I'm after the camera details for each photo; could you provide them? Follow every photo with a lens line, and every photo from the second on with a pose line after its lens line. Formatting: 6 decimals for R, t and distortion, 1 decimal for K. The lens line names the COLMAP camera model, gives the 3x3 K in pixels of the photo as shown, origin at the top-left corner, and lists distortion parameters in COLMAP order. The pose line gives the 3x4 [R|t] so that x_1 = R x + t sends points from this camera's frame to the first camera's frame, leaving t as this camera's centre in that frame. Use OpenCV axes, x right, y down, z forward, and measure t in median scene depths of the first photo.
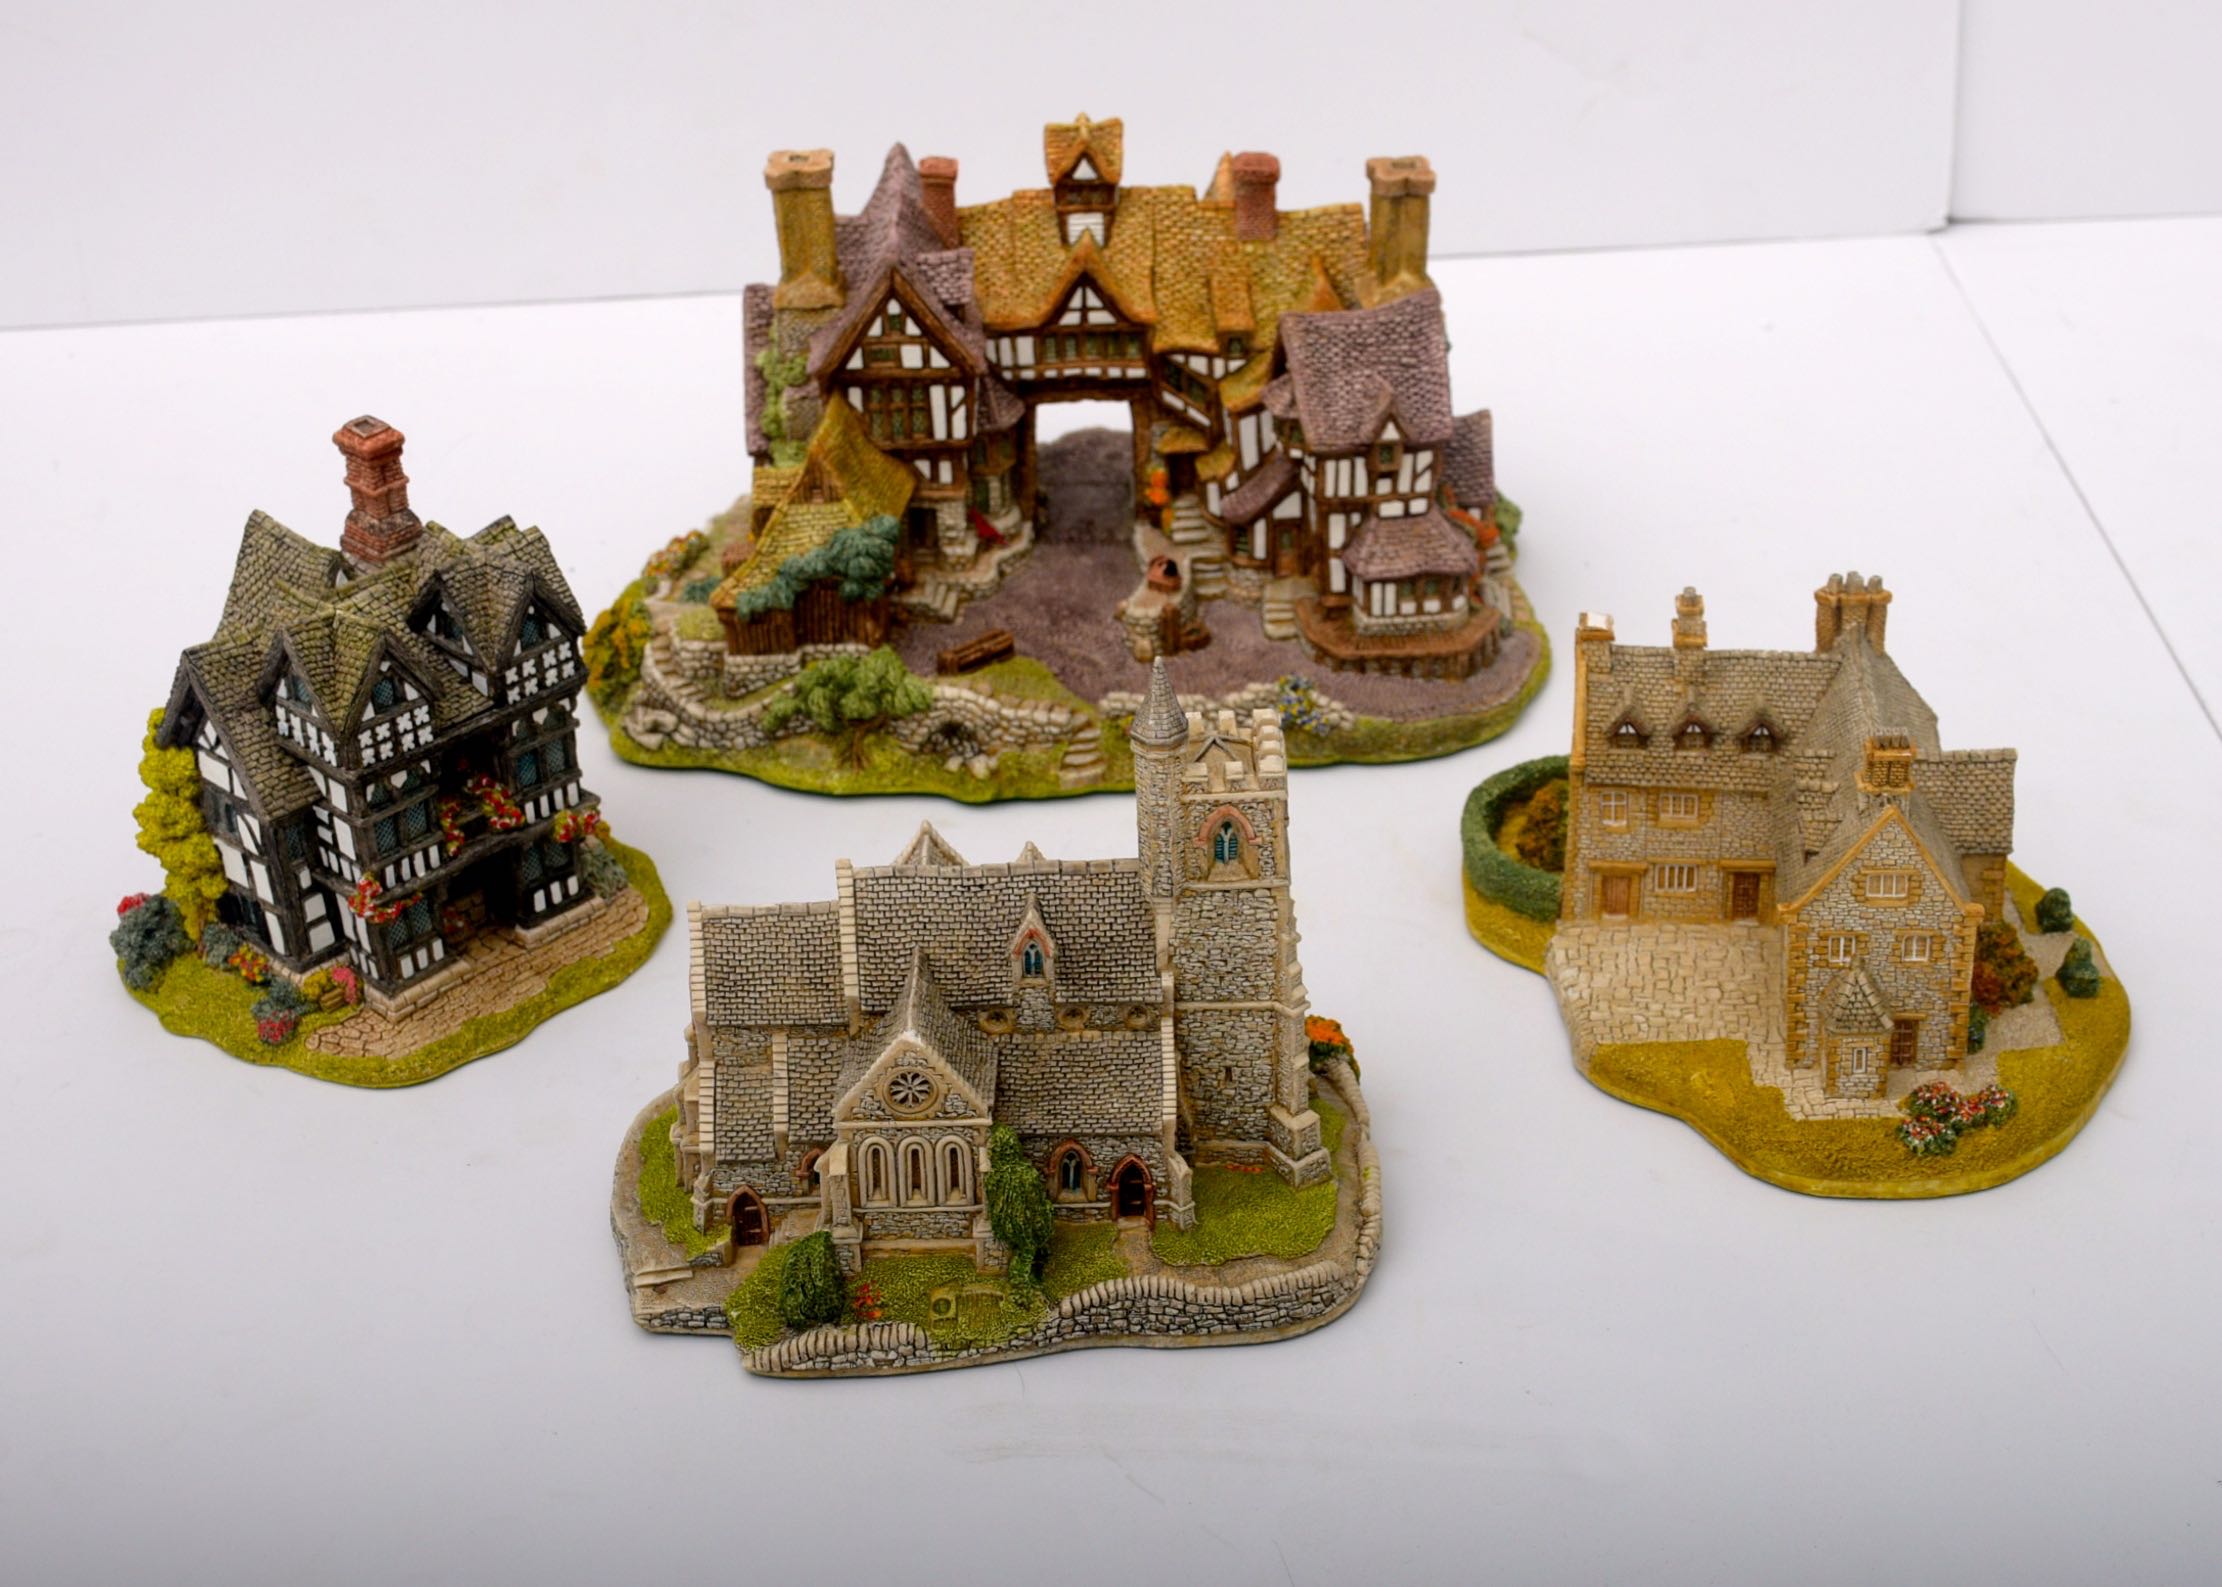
lens RADIAL K [[3874.4, 0, 1111.9], [0, 3874.4, 737.6], [0, 0, 1]] dist [0.005405, 0.000111]
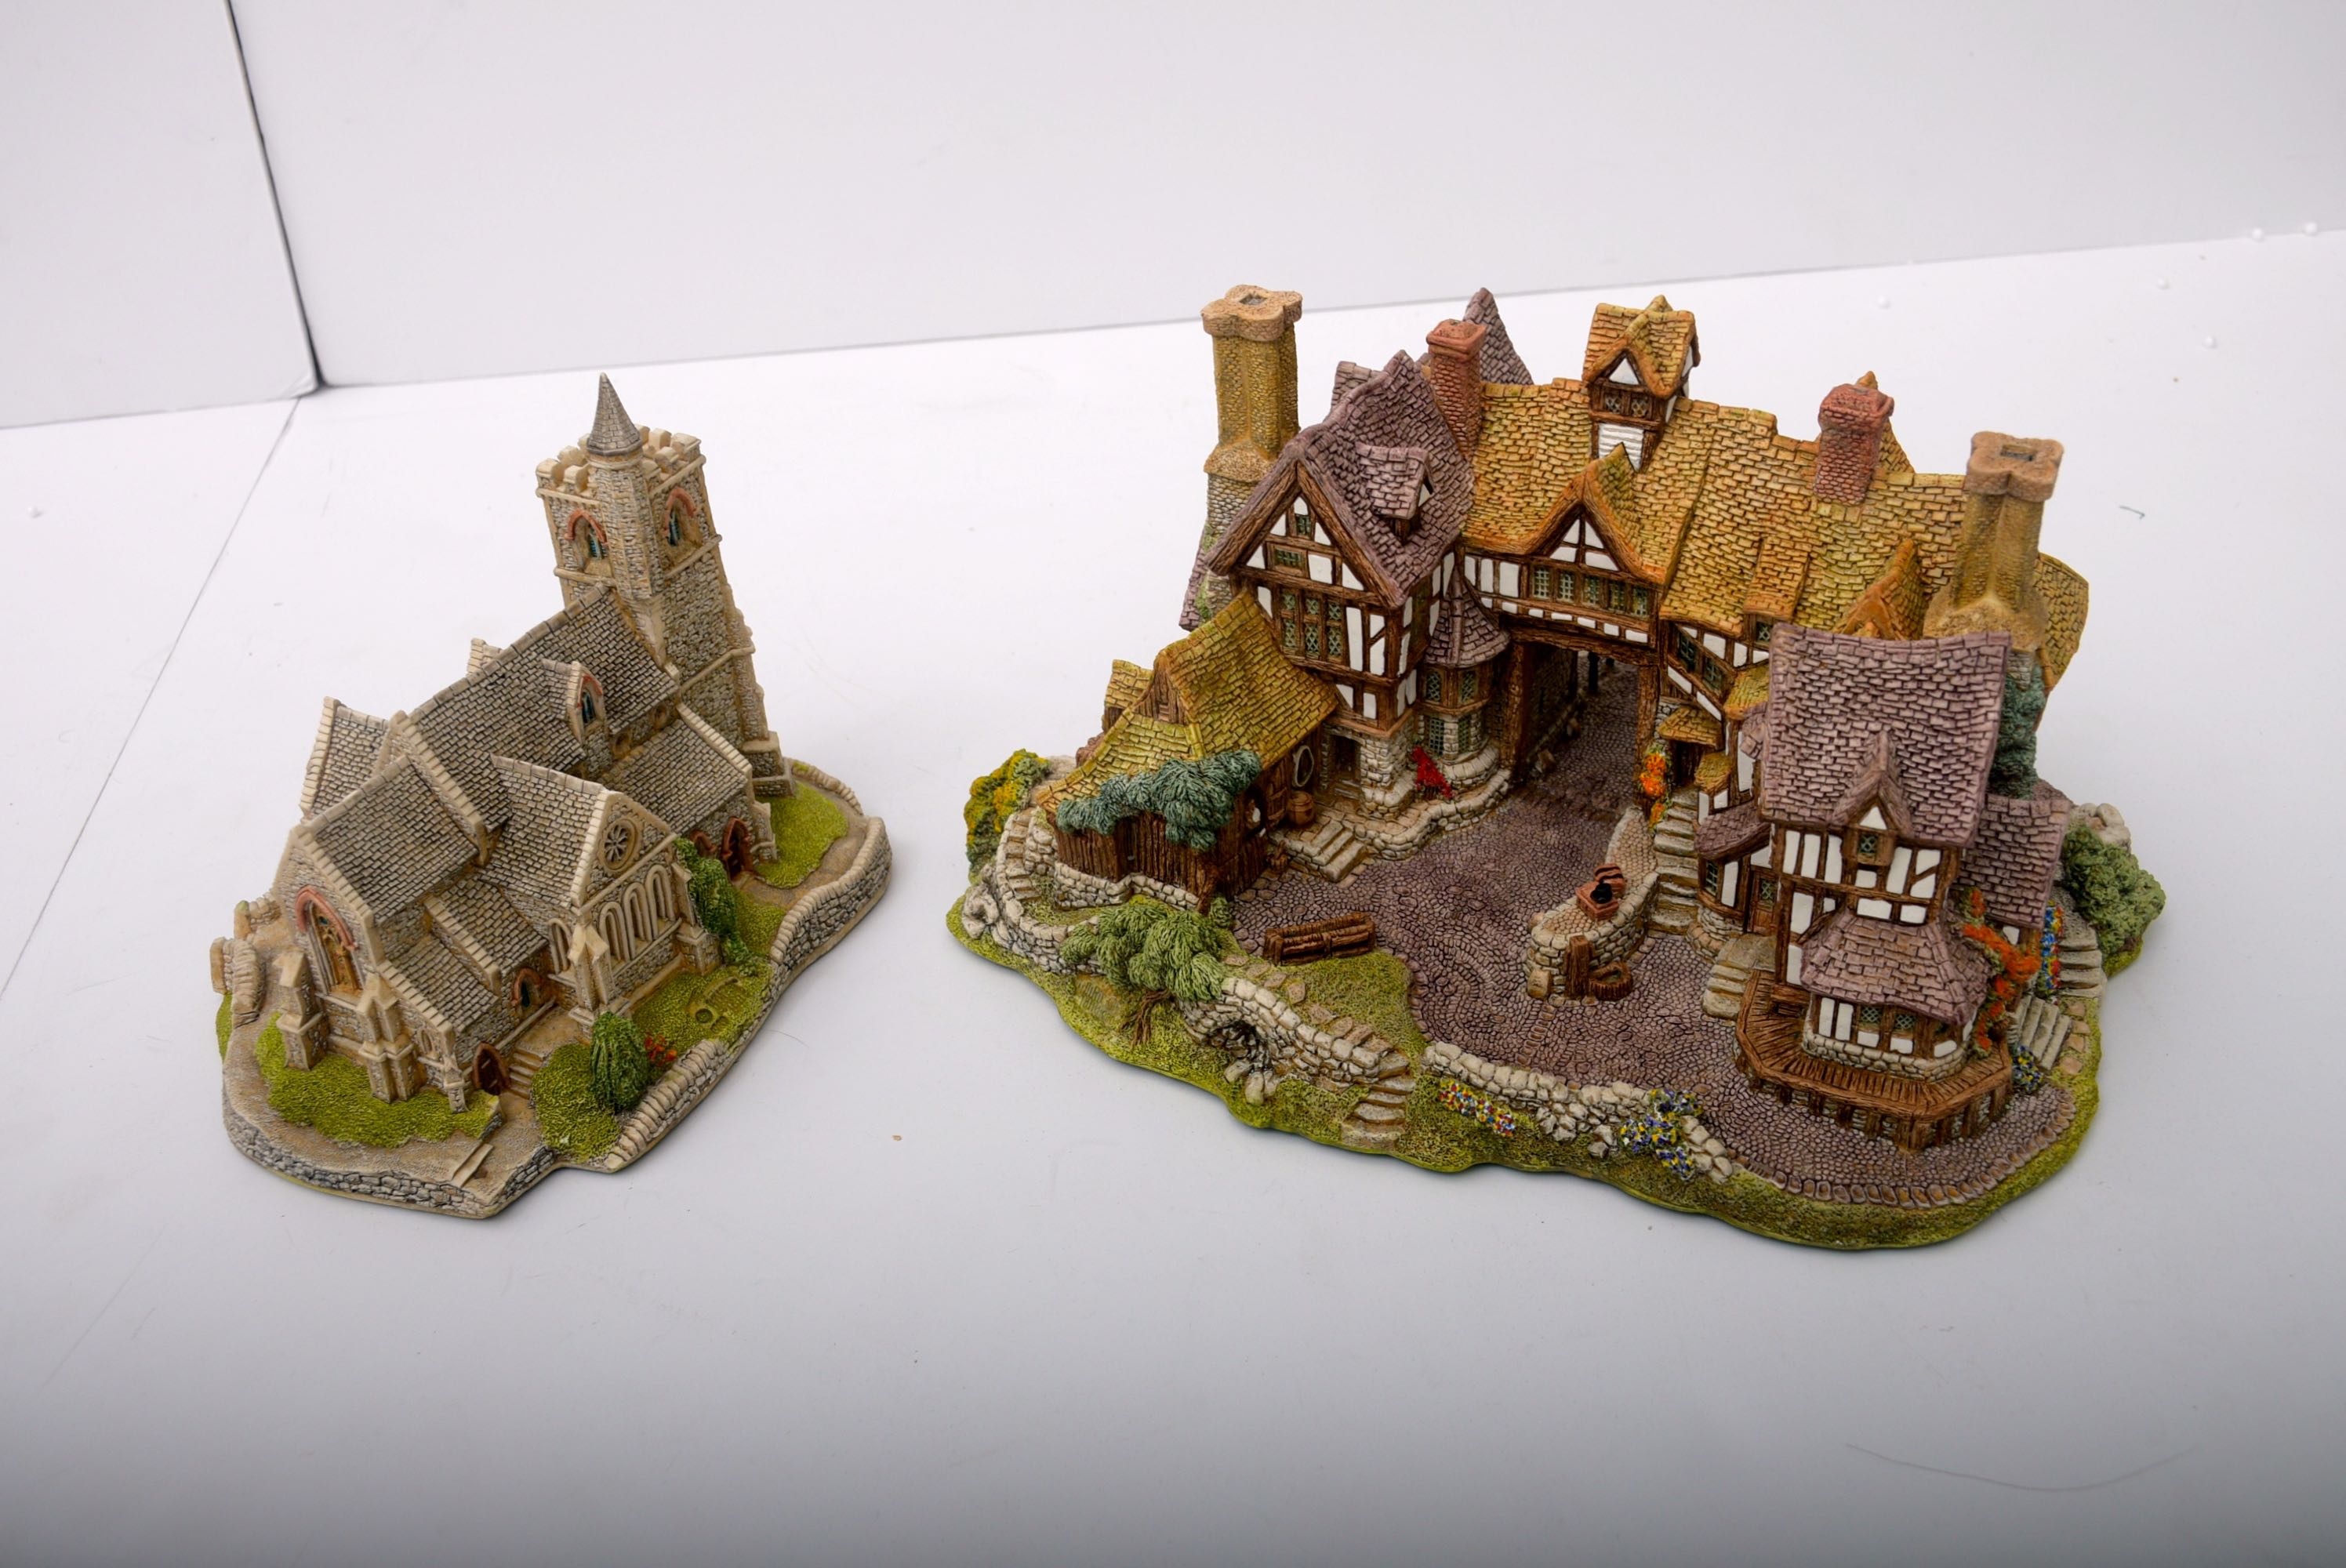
lens RADIAL K [[2469.9, 0, 1173.0], [0, 2469.9, 784.0], [0, 0, 1]] dist [-0.002369, -0.001113]
pose [[0.862607, 0.259593, -0.434190, 0.155293], [-0.205461, 0.964099, 0.168224, -0.133730], [0.462271, -0.055902, 0.884975, 0.520433]]
